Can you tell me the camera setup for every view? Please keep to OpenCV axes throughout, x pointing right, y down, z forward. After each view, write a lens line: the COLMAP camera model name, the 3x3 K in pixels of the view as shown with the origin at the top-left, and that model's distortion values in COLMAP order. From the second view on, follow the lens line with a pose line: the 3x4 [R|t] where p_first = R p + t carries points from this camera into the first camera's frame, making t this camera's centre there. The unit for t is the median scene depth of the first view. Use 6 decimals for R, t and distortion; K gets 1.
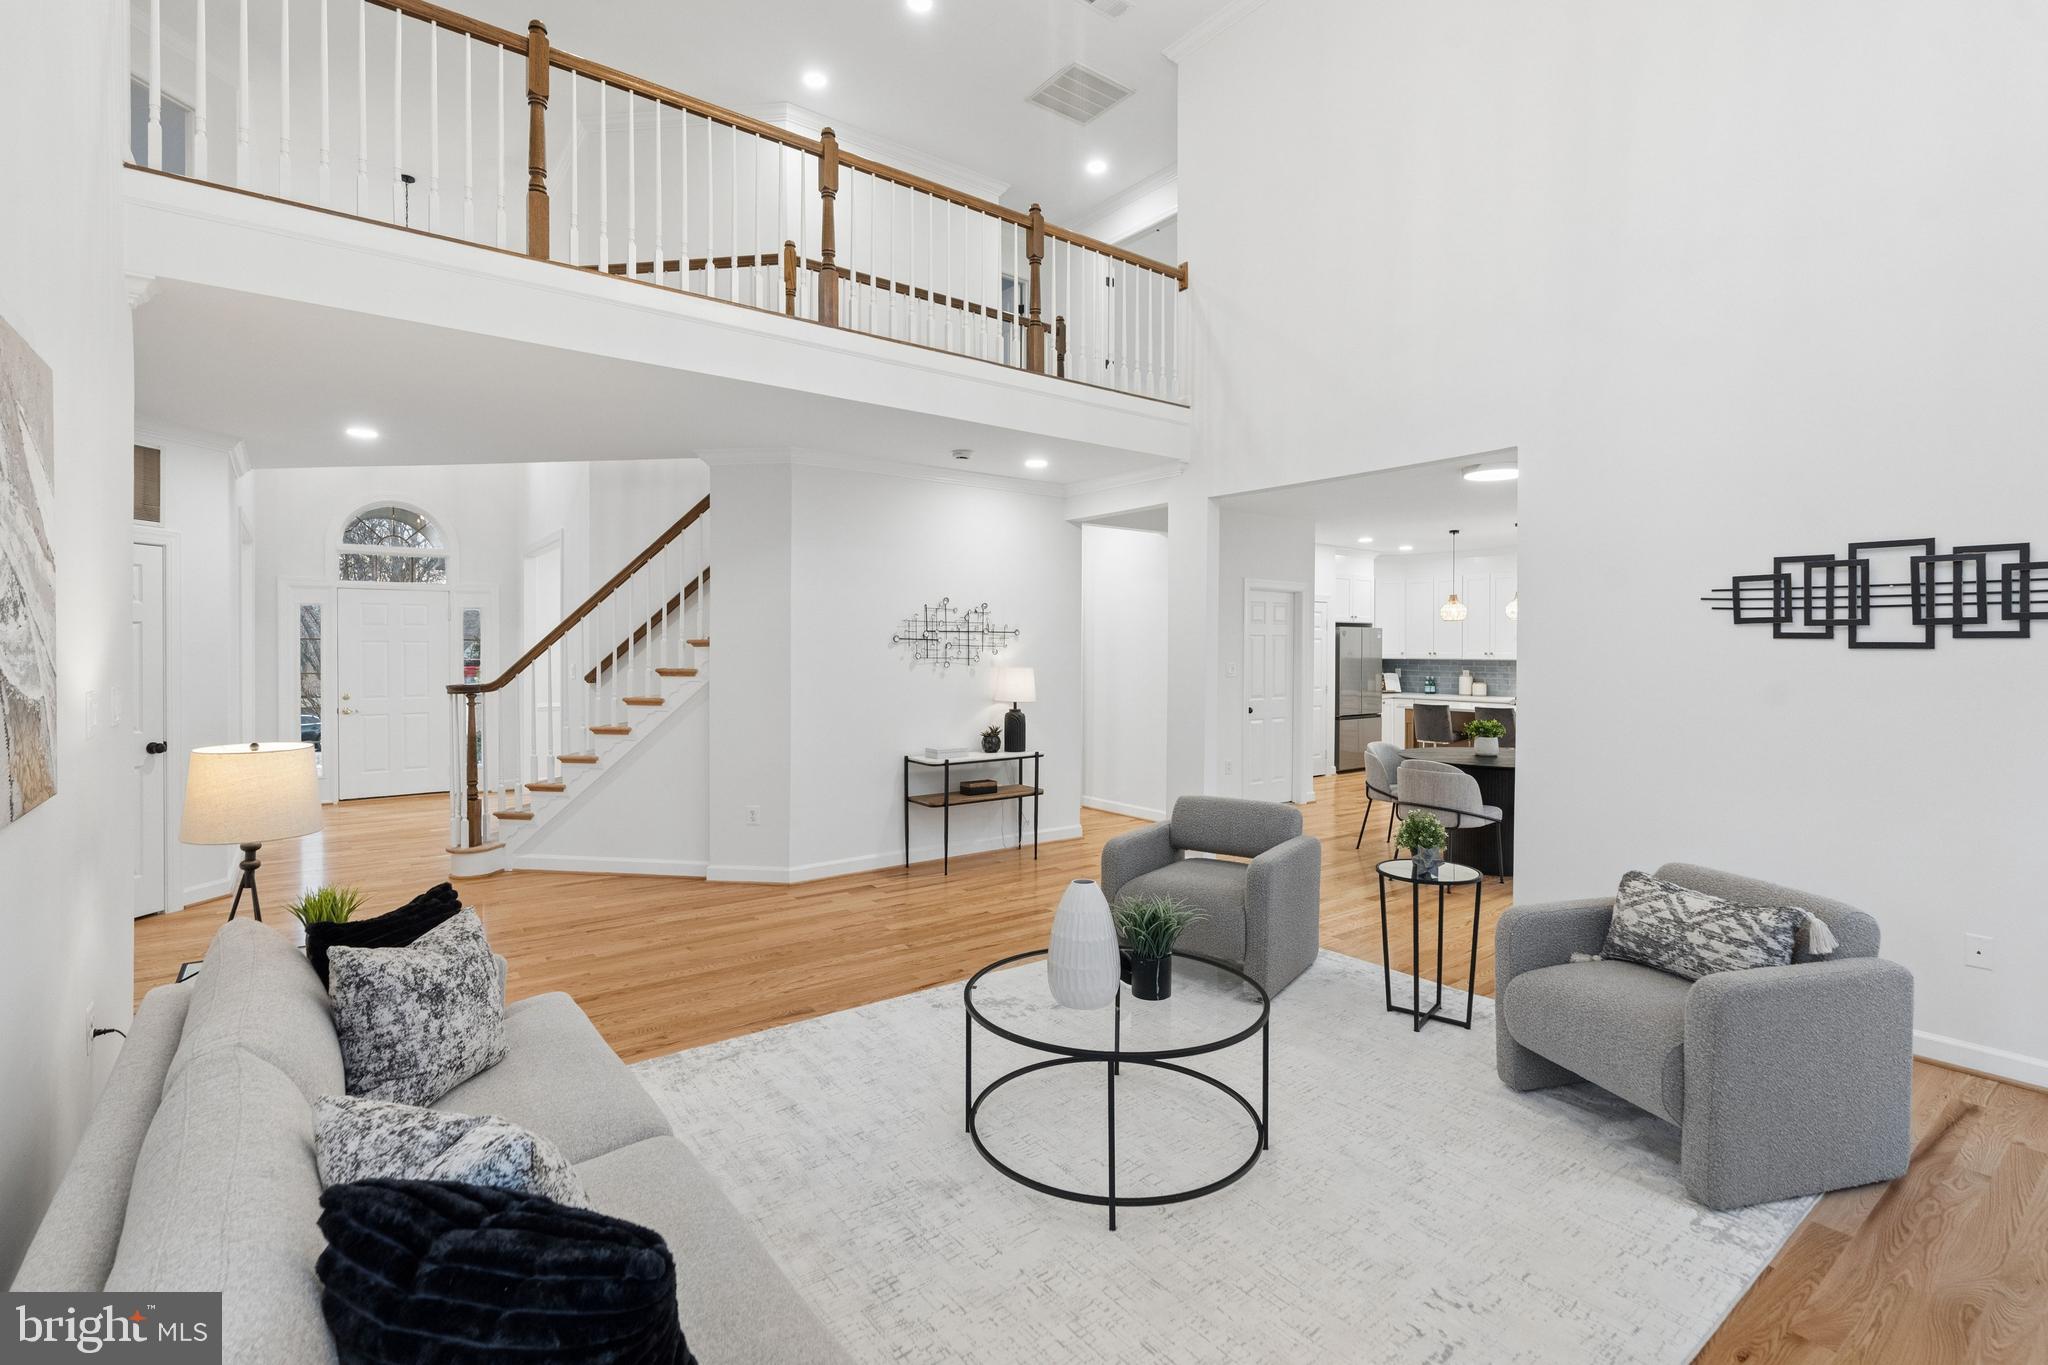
lens RADIAL K [[940.8, 0, 1023.4], [0, 940.8, 658.7], [0, 0, 1]] dist [-0.003271, 0.000948]
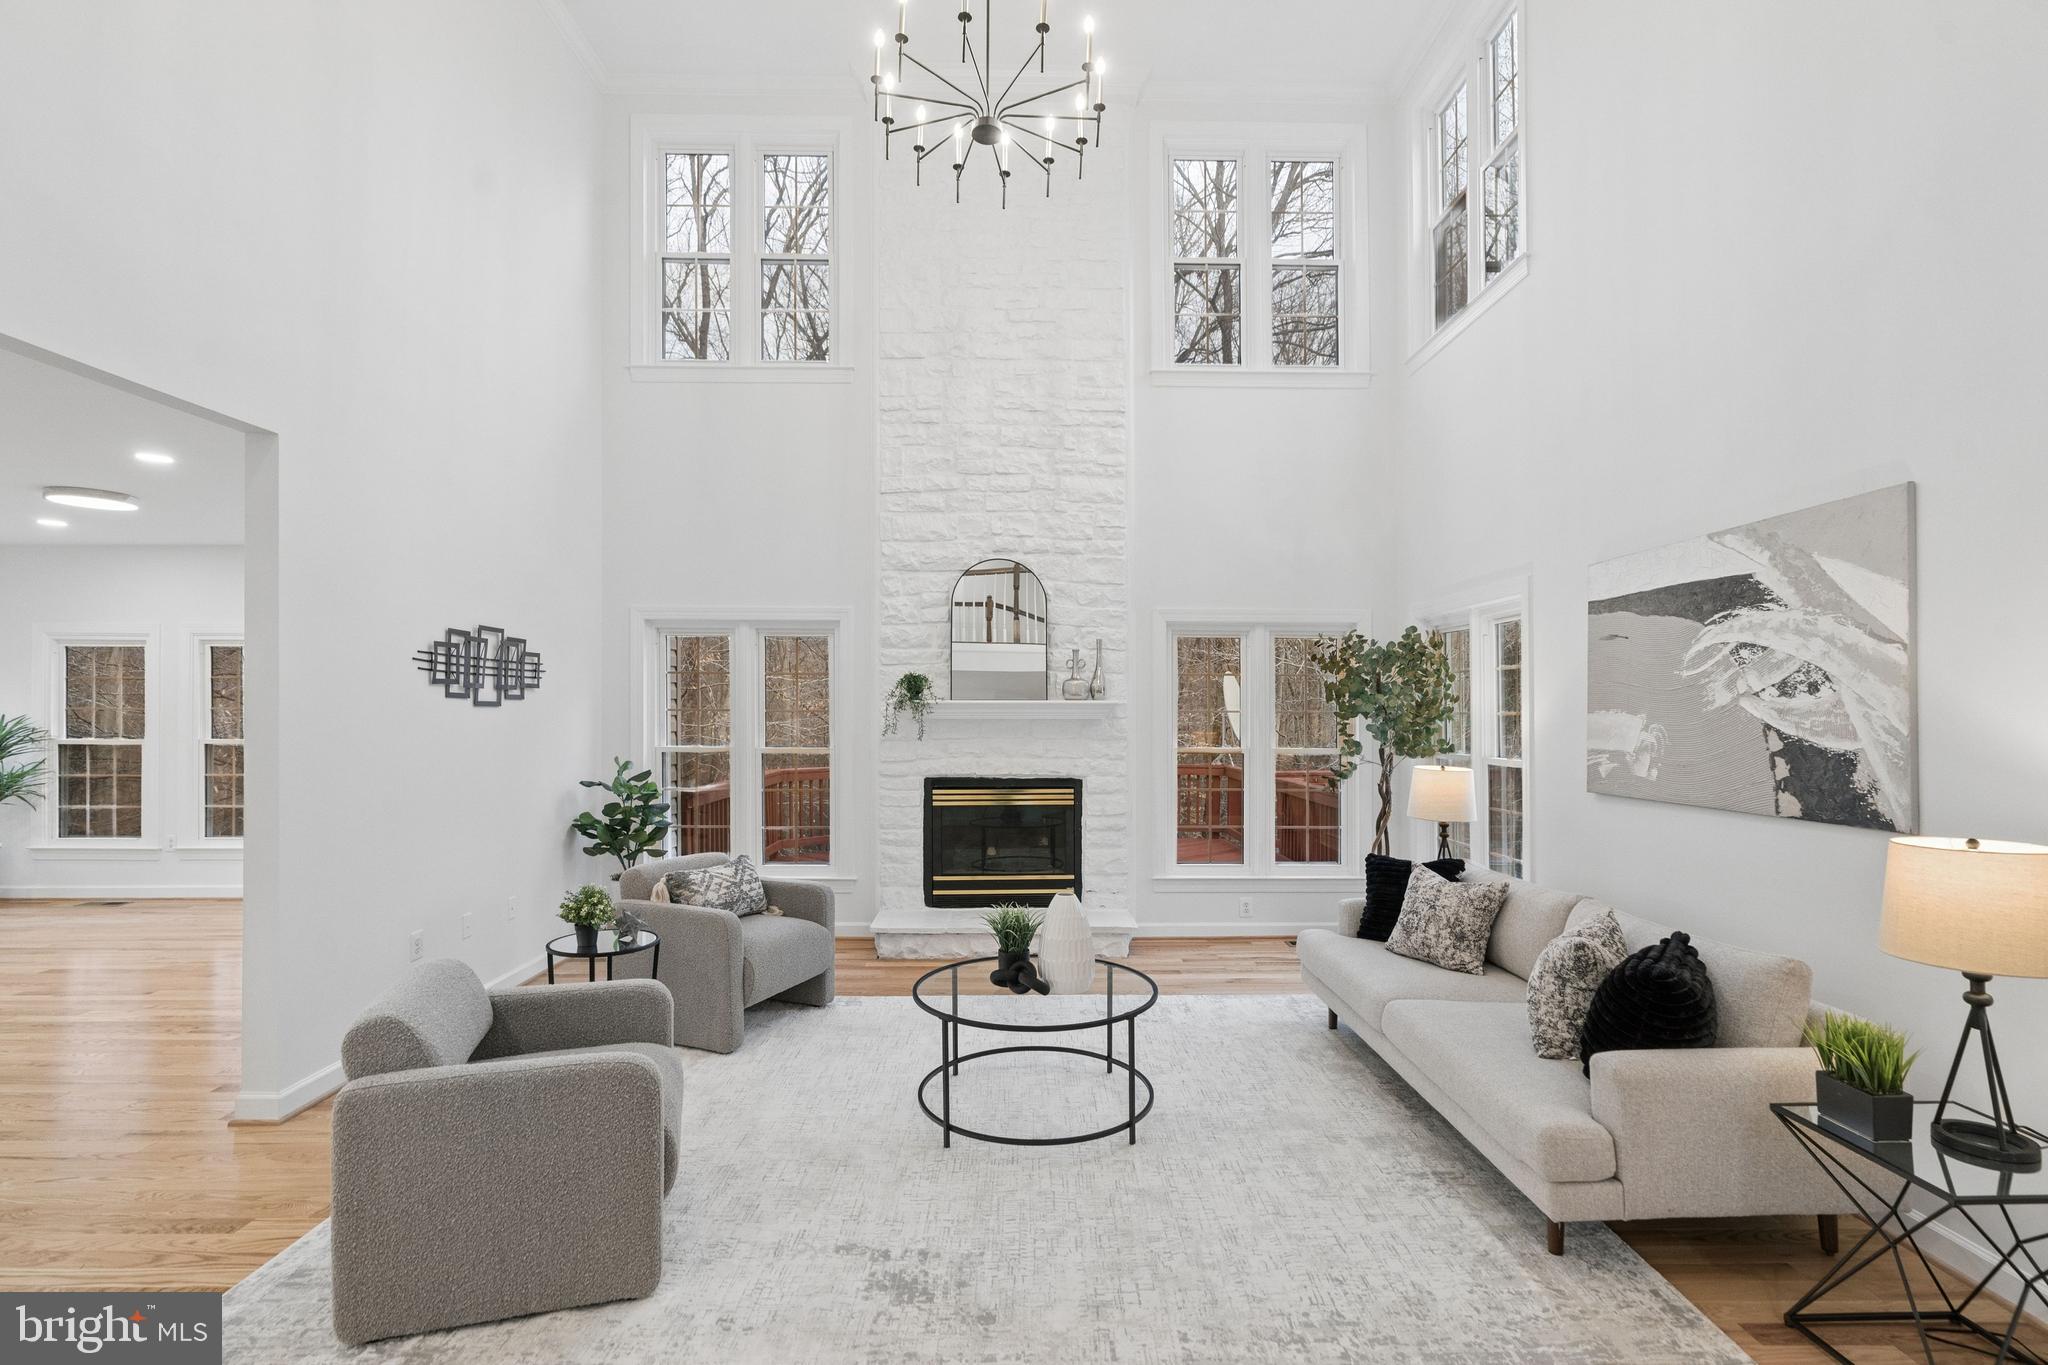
lens RADIAL K [[962.8, 0, 1033.2], [0, 962.8, 690.0], [0, 0, 1]] dist [-0.001912, 0.001158]
pose [[-0.803799, 0.007113, 0.594859, -0.291199], [0.002591, 0.999961, -0.008457, -0.011045], [-0.594895, -0.005256, -0.803786, 0.893549]]
